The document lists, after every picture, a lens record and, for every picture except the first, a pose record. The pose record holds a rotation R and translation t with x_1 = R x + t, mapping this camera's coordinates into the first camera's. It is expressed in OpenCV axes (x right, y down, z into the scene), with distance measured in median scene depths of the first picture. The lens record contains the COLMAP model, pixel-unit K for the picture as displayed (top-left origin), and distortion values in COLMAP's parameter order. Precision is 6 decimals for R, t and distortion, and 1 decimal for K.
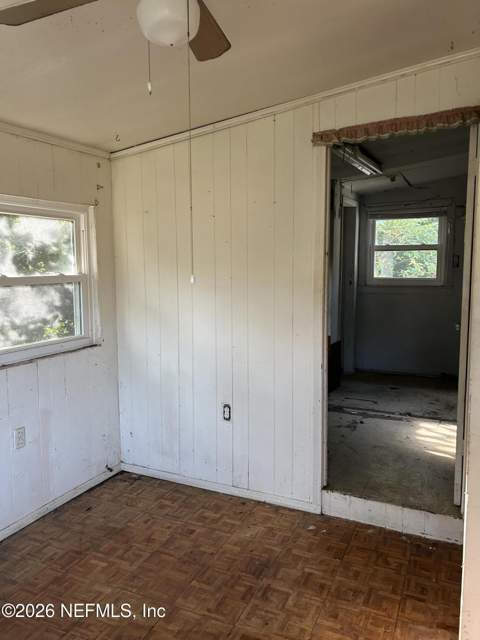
lens RADIAL K [[483.8, 0, 242.1], [0, 483.8, 315.1], [0, 0, 1]] dist [0.051893, -0.054902]
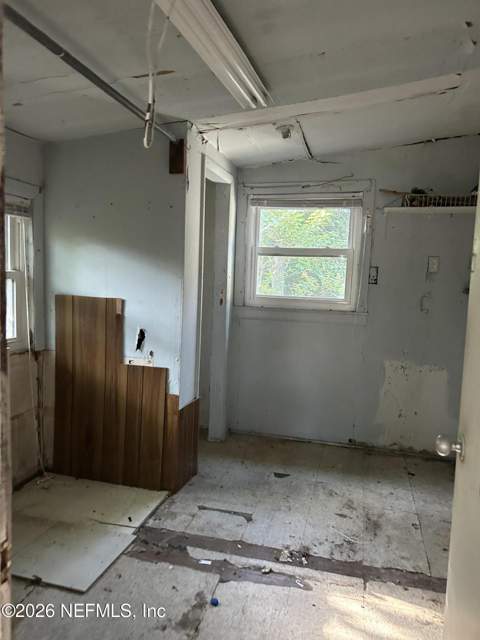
lens RADIAL K [[483.8, 0, 237.9], [0, 483.8, 322.1], [0, 0, 1]] dist [0.051893, -0.054902]
pose [[0.978372, 0.021589, 0.205722, 0.131837], [-0.021010, 0.999767, -0.004998, -0.042791], [-0.205782, 0.000567, 0.978598, 0.422178]]
